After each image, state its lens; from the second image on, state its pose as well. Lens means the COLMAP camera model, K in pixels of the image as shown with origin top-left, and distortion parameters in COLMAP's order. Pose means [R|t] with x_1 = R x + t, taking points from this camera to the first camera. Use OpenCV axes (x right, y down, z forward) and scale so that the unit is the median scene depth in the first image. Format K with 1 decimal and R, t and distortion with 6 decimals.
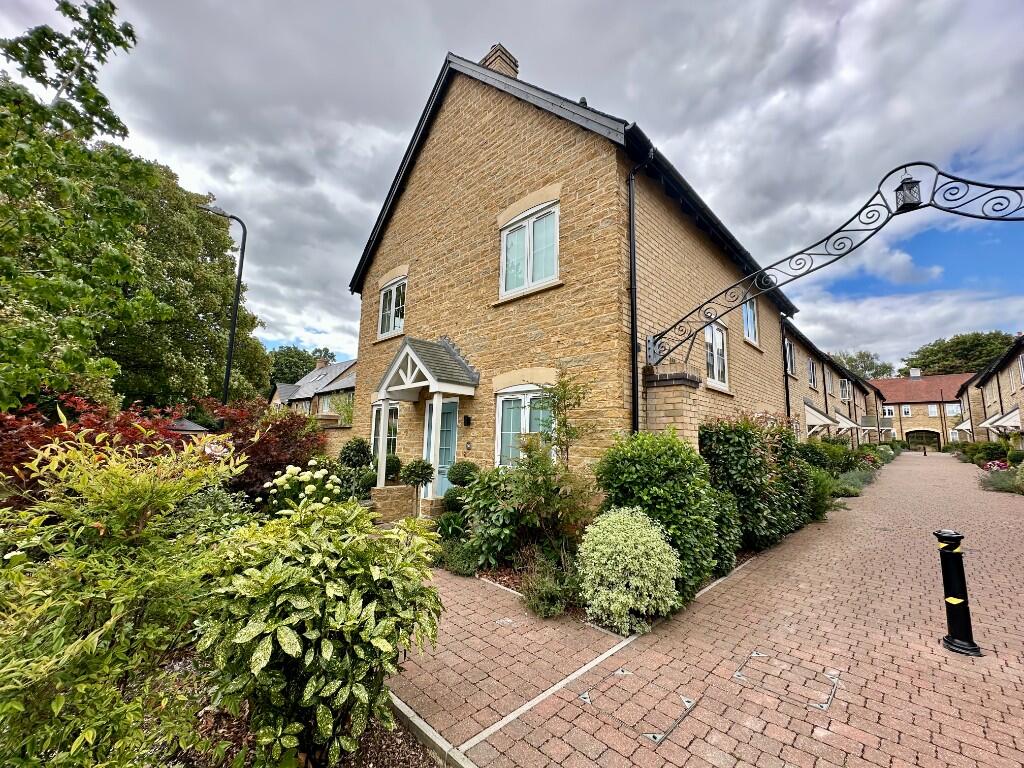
lens RADIAL K [[407.5, 0, 512.7], [0, 407.5, 383.8], [0, 0, 1]] dist [-0.002847, 0.000767]
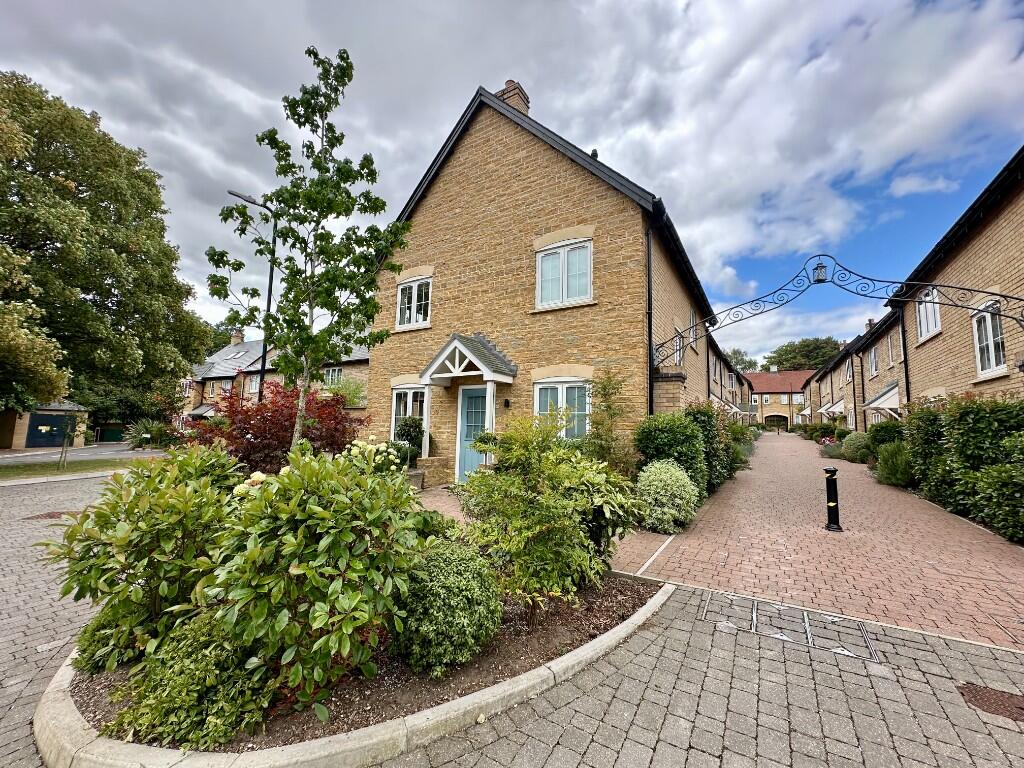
lens RADIAL K [[407.5, 0, 511.6], [0, 407.5, 384.0], [0, 0, 1]] dist [-0.002847, 0.000767]
pose [[0.975683, 0.022323, 0.218046, -0.363475], [-0.031389, 0.998777, 0.038207, -0.017166], [-0.216926, -0.044122, 0.975190, -0.224088]]
